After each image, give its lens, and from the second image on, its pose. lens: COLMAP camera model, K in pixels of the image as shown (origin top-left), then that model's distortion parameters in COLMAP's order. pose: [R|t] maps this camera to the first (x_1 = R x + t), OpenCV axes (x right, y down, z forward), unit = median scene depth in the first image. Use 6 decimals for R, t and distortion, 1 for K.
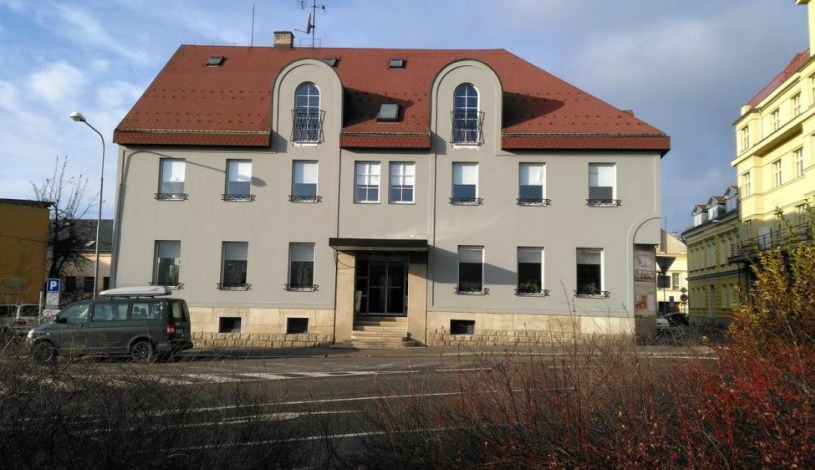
lens RADIAL K [[798.5, 0, 424.4], [0, 798.5, 233.1], [0, 0, 1]] dist [0.109906, -0.000667]
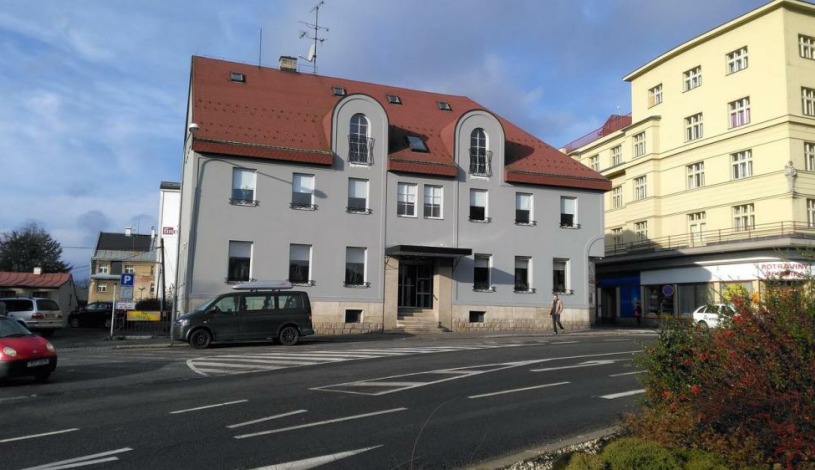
lens RADIAL K [[678.0, 0, 407.5], [0, 678.0, 235.0], [0, 0, 1]] dist [0.108293, -0.209614]
pose [[0.919721, 0.040426, 0.390486, -0.480735], [-0.043276, 0.999062, -0.001502, -0.007863], [-0.390181, -0.015517, 0.920607, 0.032334]]
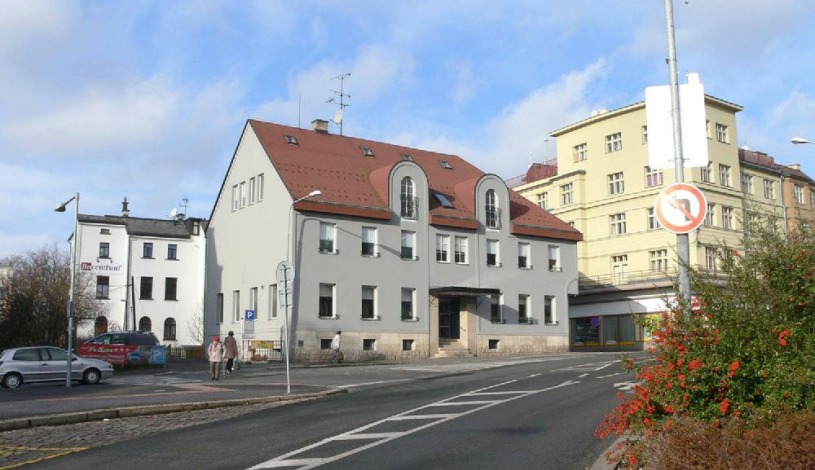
lens RADIAL K [[835.7, 0, 407.5], [0, 835.7, 235.0], [0, 0, 1]] dist [-0.215577, 0.343203]
pose [[0.789208, 0.067085, 0.610451, -1.083611], [-0.045881, 0.997679, -0.050324, -0.007532], [-0.612410, 0.011708, 0.790454, -0.195459]]
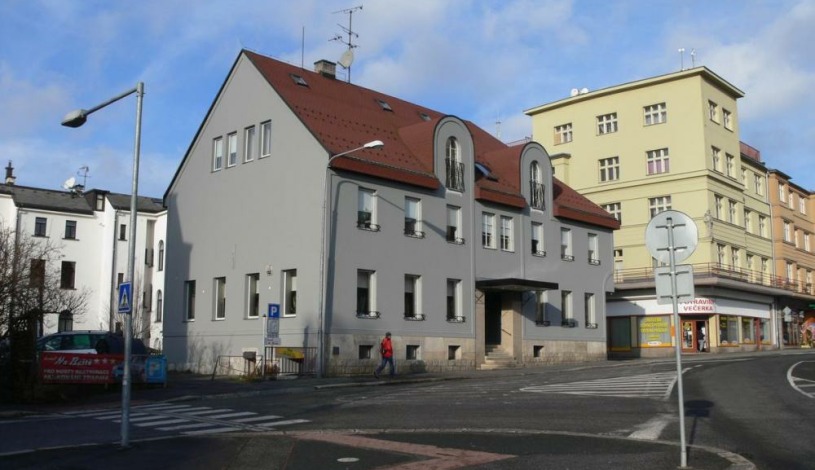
lens RADIAL K [[835.7, 0, 407.5], [0, 835.7, 235.0], [0, 0, 1]] dist [-0.215577, 0.343203]
pose [[0.658584, 0.090575, 0.747037, -1.076638], [-0.070739, 0.995786, -0.058371, 0.023523], [-0.749175, -0.014402, 0.662215, 0.273163]]
